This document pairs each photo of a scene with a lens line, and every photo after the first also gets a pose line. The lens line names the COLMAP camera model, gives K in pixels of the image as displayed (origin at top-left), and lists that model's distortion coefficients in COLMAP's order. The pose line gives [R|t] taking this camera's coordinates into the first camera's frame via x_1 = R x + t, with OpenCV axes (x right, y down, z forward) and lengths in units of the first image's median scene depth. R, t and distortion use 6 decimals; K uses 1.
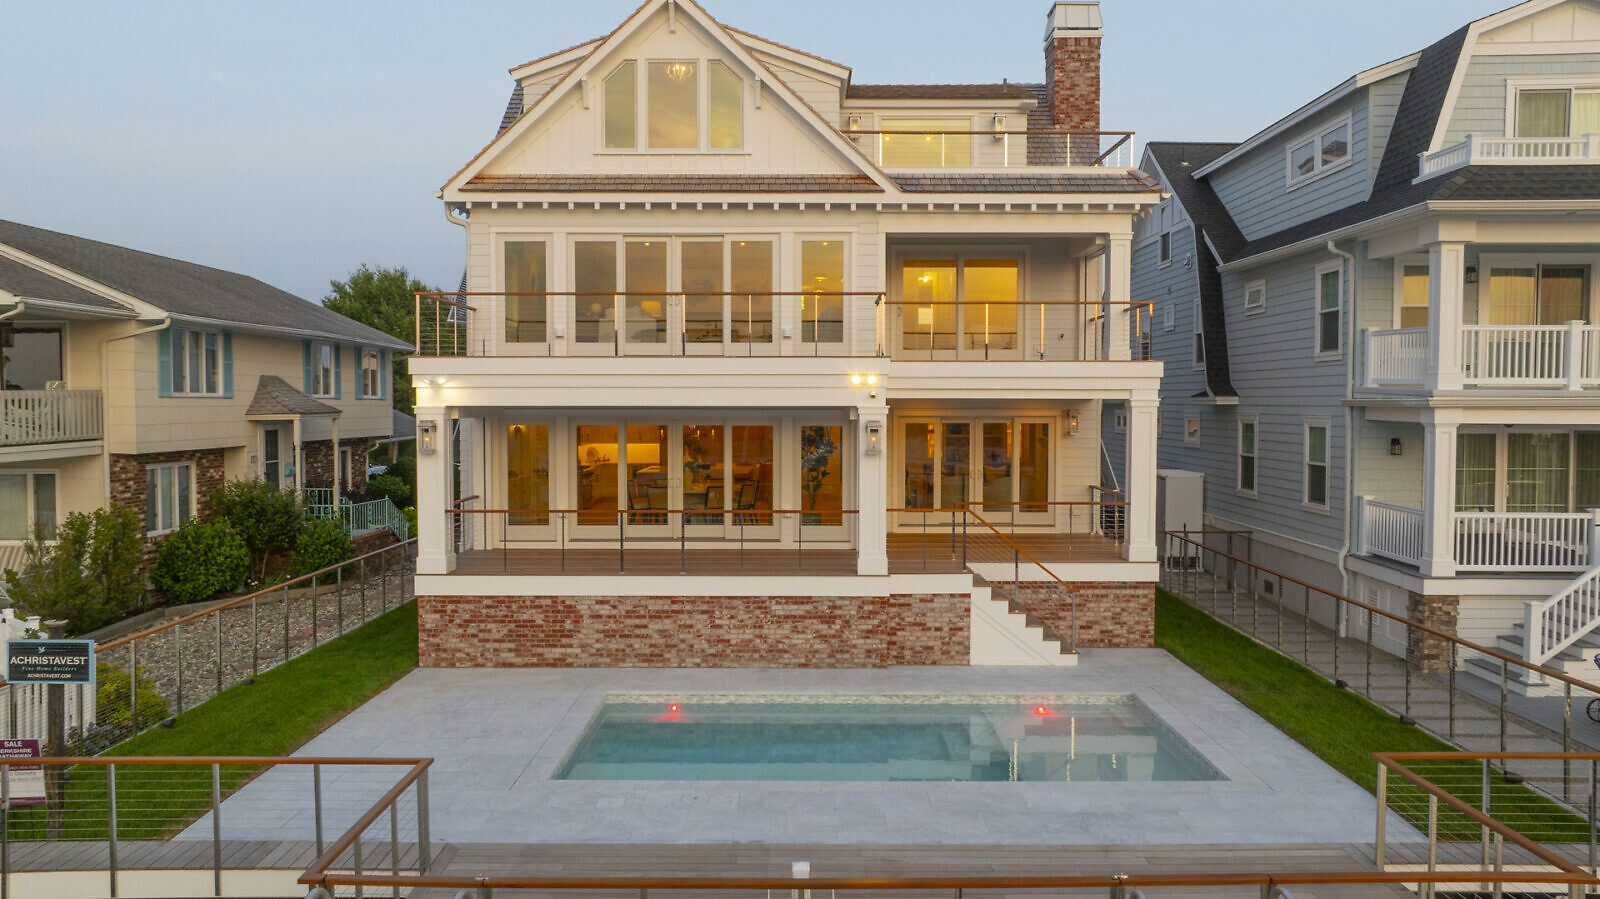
lens RADIAL K [[1136.1, 0, 800.0], [0, 1136.1, 449.5], [0, 0, 1]] dist [-0.038416, 0.043830]
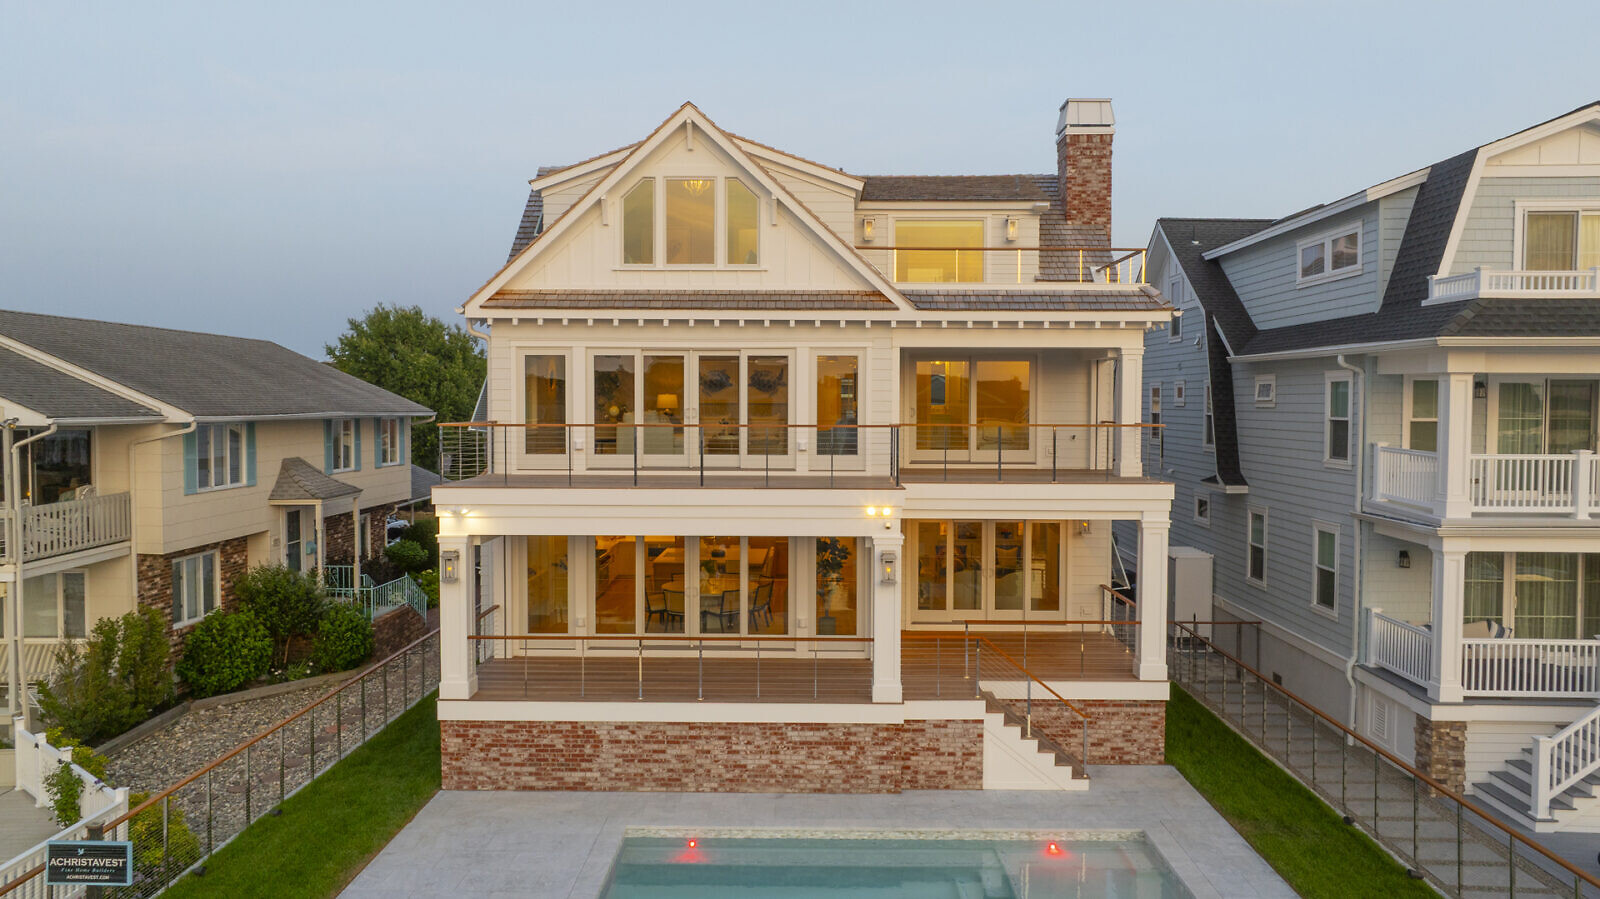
lens RADIAL K [[1128.4, 0, 800.0], [0, 1128.4, 449.5], [0, 0, 1]] dist [-0.041694, 0.046622]
pose [[0.999963, 0.002325, -0.008320, -0.005358], [-0.002337, 0.999996, -0.001364, -0.100247], [0.008317, 0.001383, 0.999964, -0.007684]]
